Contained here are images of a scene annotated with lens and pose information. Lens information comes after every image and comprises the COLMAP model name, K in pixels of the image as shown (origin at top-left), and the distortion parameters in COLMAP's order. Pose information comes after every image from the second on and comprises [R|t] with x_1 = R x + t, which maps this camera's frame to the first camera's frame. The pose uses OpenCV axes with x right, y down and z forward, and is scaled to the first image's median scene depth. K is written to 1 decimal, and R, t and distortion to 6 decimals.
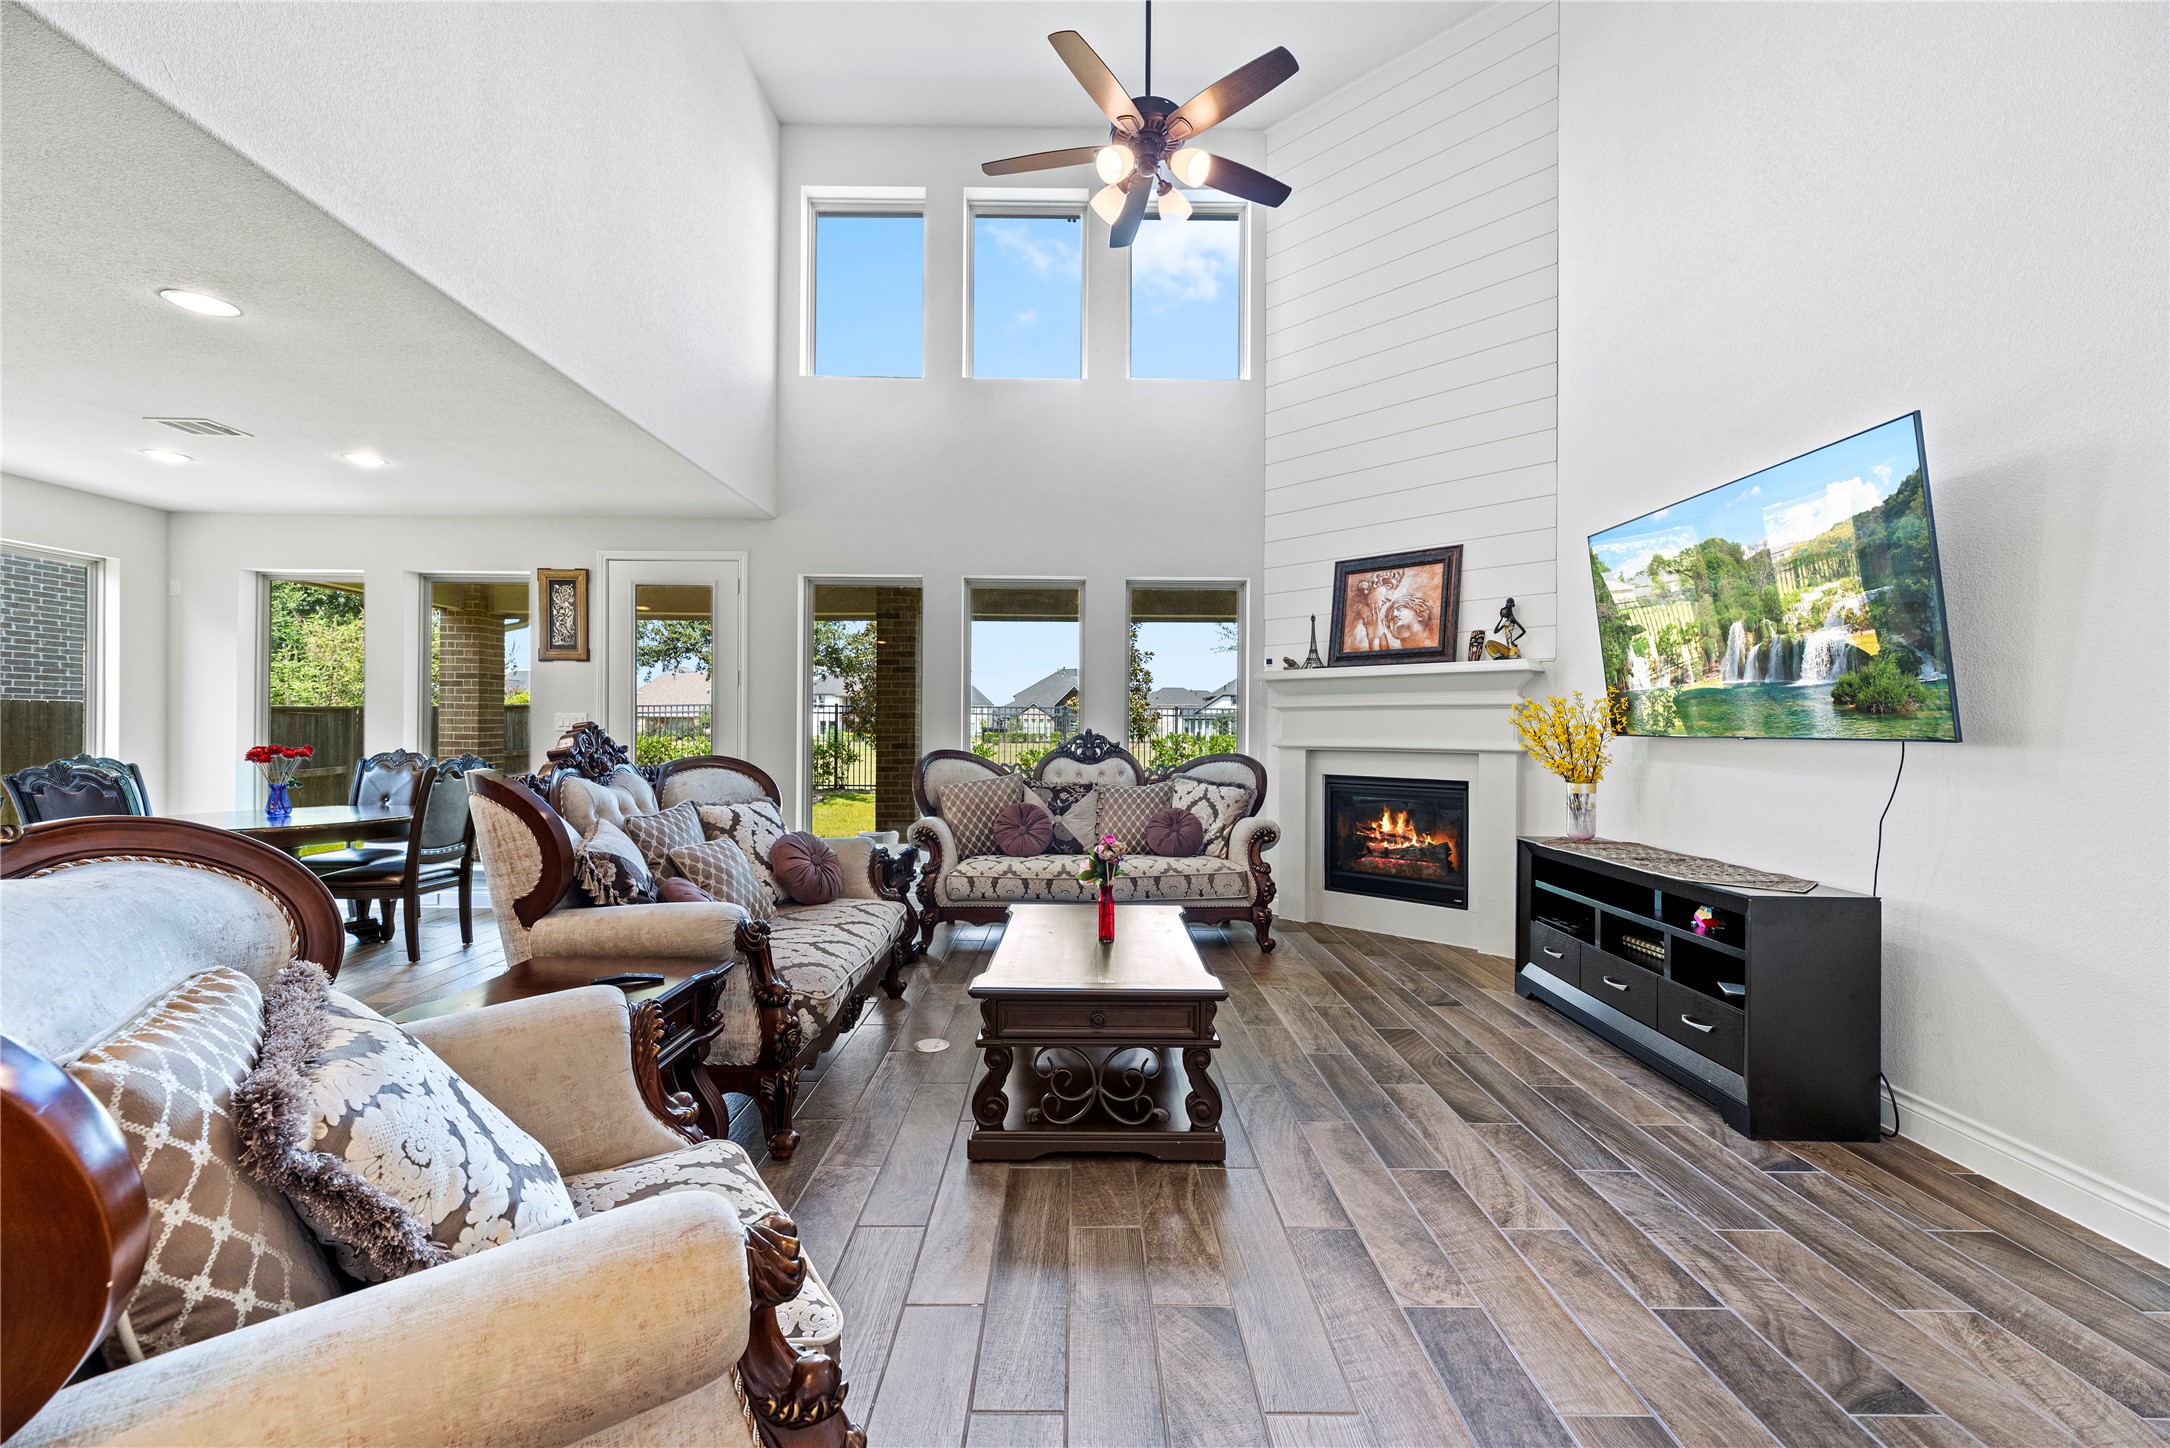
lens RADIAL K [[885.9, 0, 1080.5], [0, 885.9, 720.5], [0, 0, 1]] dist [-0.000373, -0.000151]
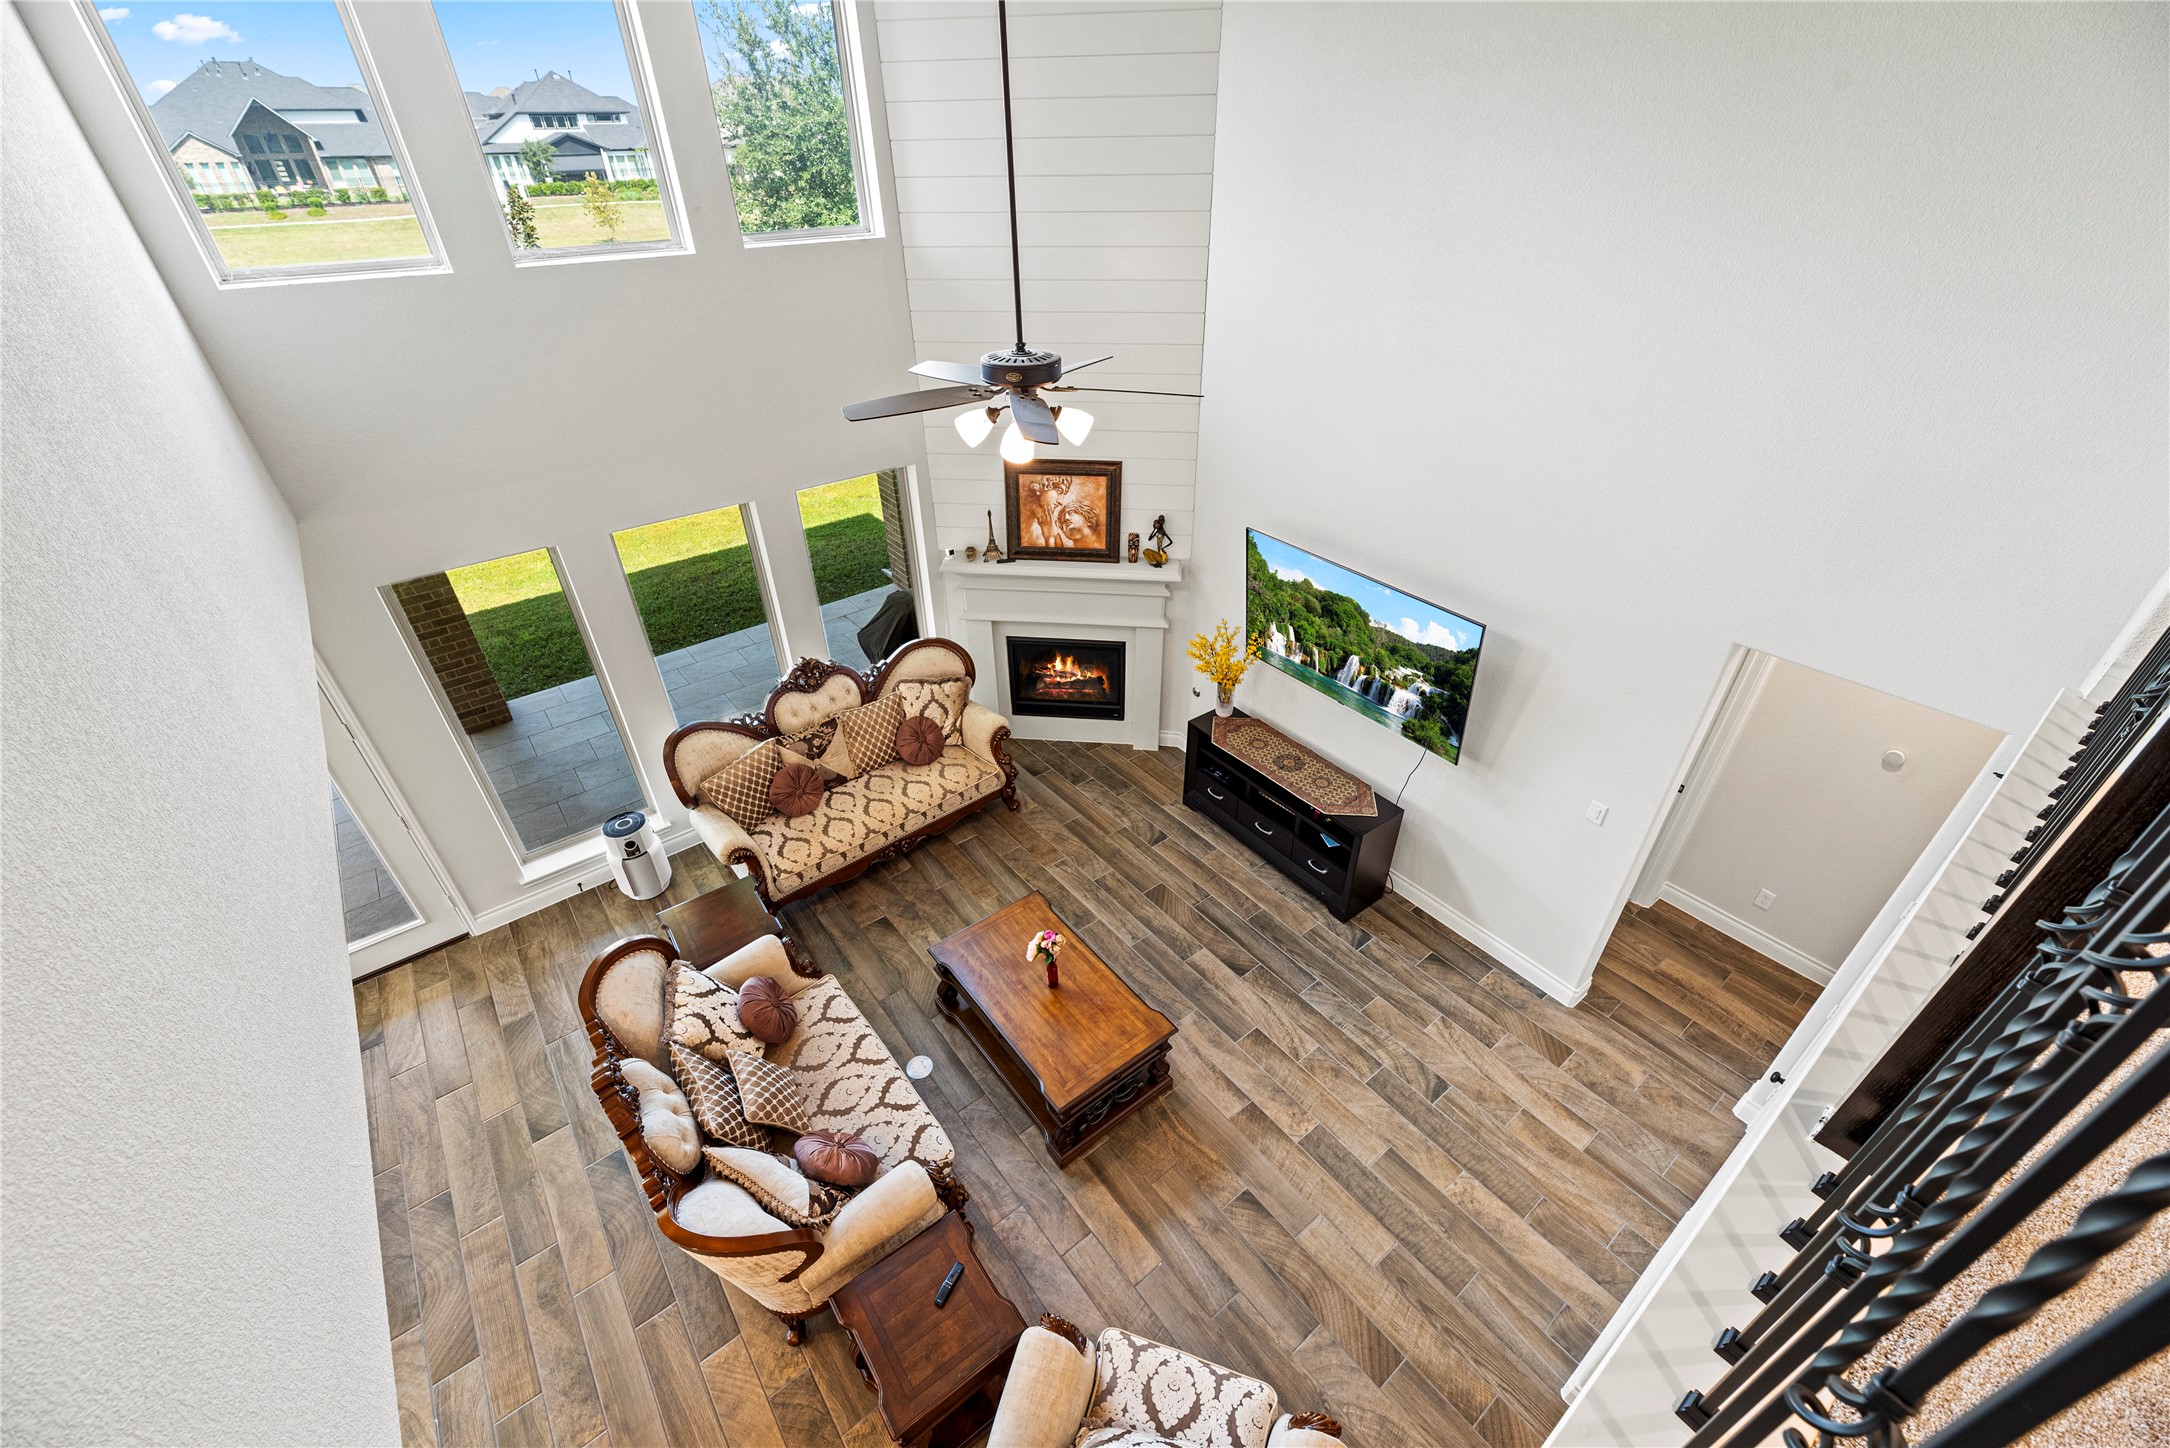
lens RADIAL K [[885.9, 0, 1082.2], [0, 885.9, 728.1], [0, 0, 1]] dist [-0.000373, -0.000151]
pose [[0.790183, -0.363741, 0.493258, -0.305468], [0.014511, 0.815710, 0.578279, -0.578182], [-0.612699, -0.449789, 0.649838, 0.118478]]
